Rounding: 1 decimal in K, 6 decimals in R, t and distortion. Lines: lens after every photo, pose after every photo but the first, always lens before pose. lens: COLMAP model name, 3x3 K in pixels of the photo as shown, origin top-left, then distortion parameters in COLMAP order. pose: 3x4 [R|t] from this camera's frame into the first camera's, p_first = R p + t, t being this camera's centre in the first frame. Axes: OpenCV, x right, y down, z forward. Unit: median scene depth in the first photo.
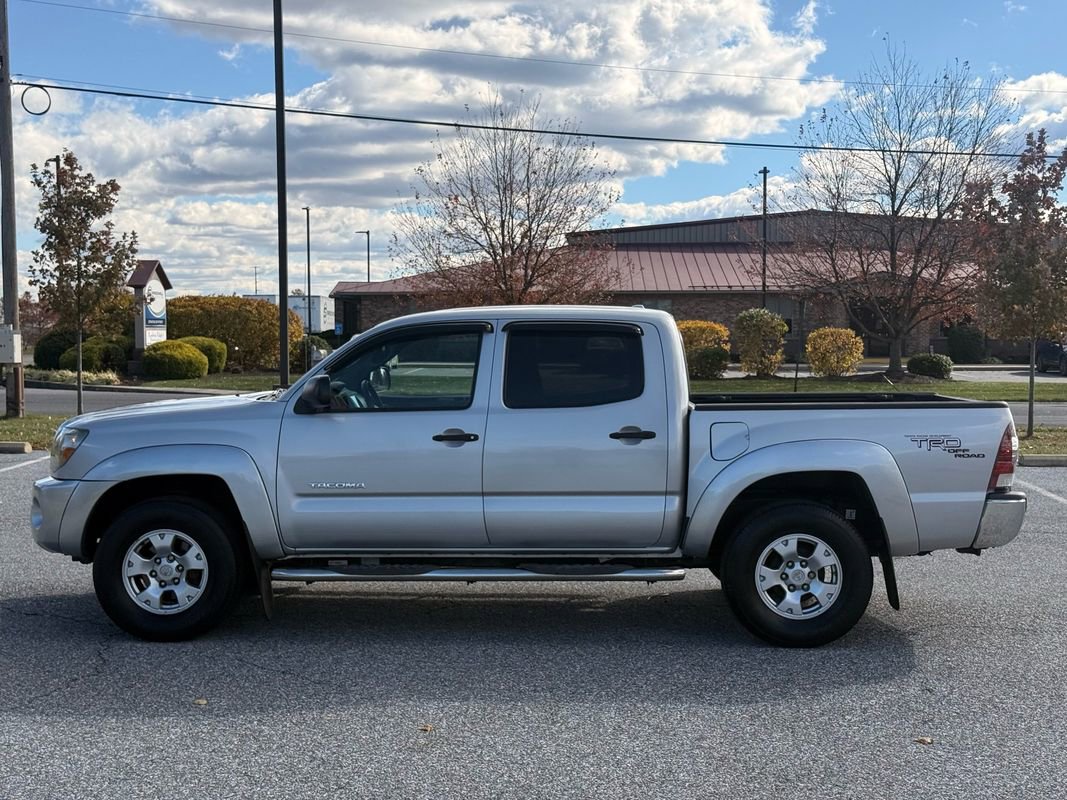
lens RADIAL K [[1485.2, 0, 541.0], [0, 1485.2, 418.5], [0, 0, 1]] dist [0.120345, -0.091917]
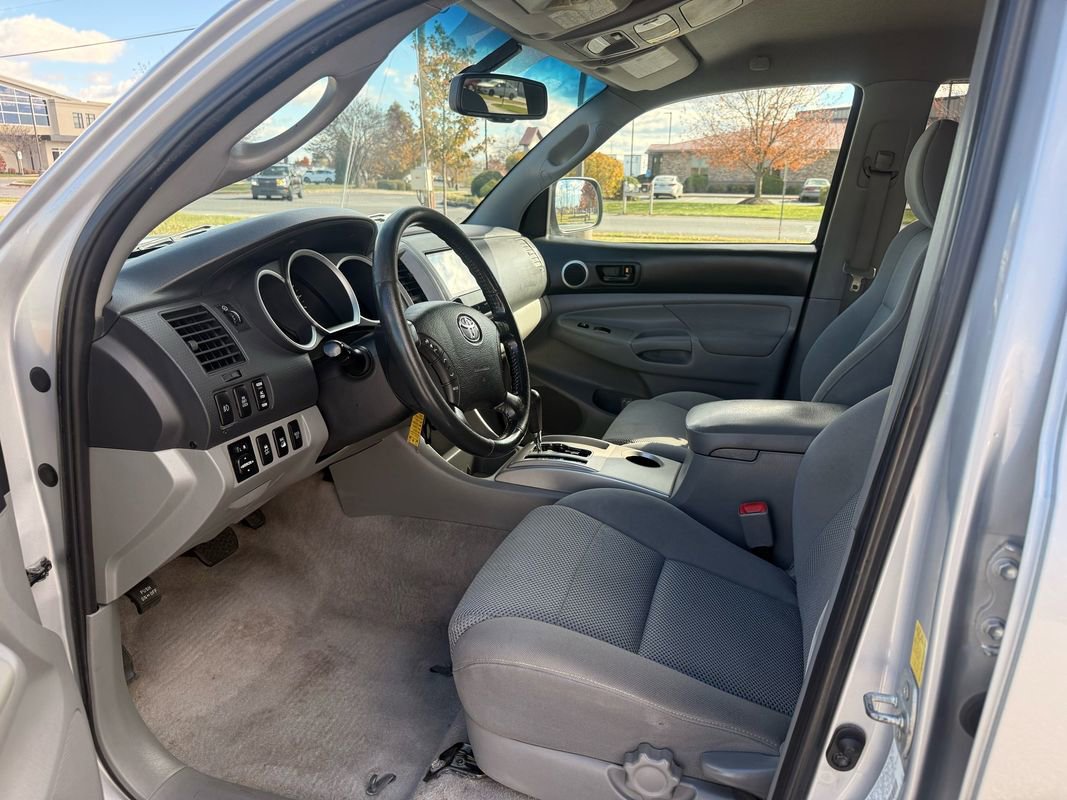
lens RADIAL K [[1485.2, 0, 541.0], [0, 1485.2, 418.5], [0, 0, 1]] dist [0.120345, -0.091917]
pose [[0.983147, 0.039059, -0.178598, 0.048683], [-0.017684, 0.992648, 0.119741, 0.012838], [0.181962, -0.114565, 0.976609, -0.628494]]
